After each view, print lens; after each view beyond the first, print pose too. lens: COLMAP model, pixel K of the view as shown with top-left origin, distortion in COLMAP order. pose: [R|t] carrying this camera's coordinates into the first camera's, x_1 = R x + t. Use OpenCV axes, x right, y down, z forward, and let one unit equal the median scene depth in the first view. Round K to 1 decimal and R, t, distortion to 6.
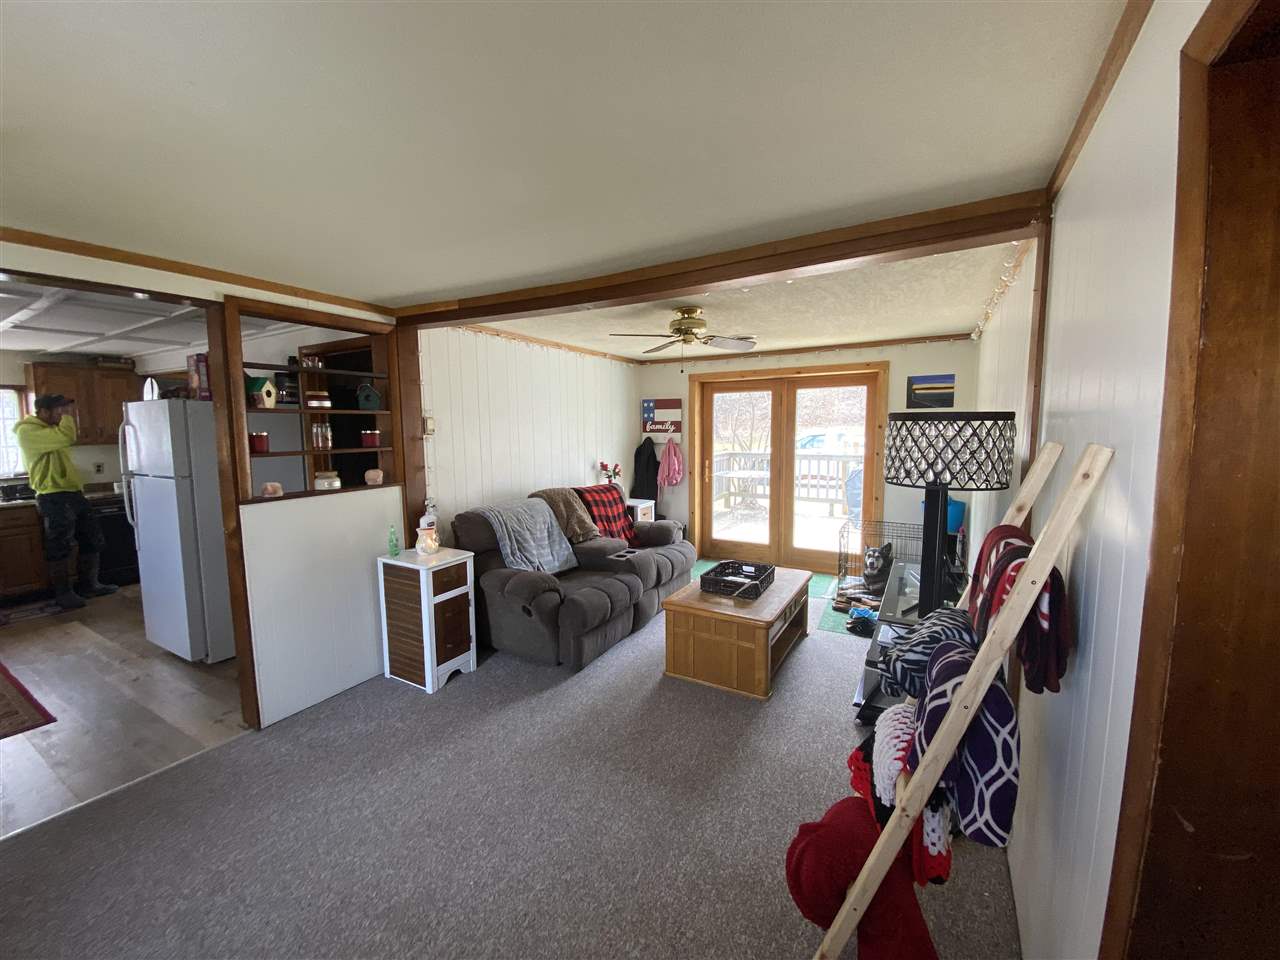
lens RADIAL K [[516.0, 0, 640.0], [0, 516.0, 480.0], [0, 0, 1]] dist [0.023829, -0.023667]
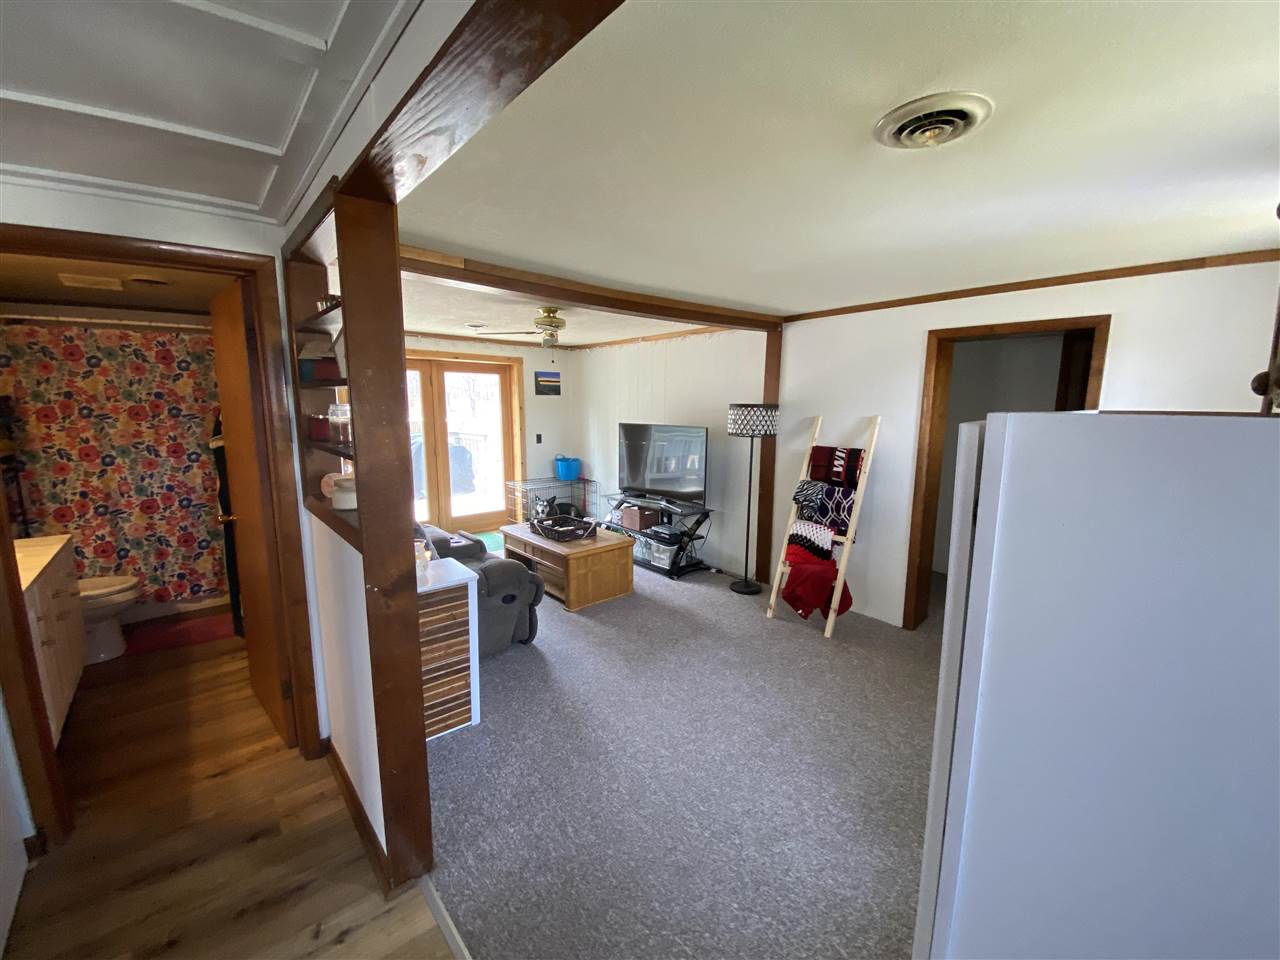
lens RADIAL K [[520.1, 0, 640.0], [0, 520.1, 480.0], [0, 0, 1]] dist [0.010968, -0.016714]
pose [[0.327142, -0.122009, 0.937066, -0.769954], [0.086336, 0.991342, 0.098935, -0.030161], [-0.941023, 0.048537, 0.334843, 0.324961]]
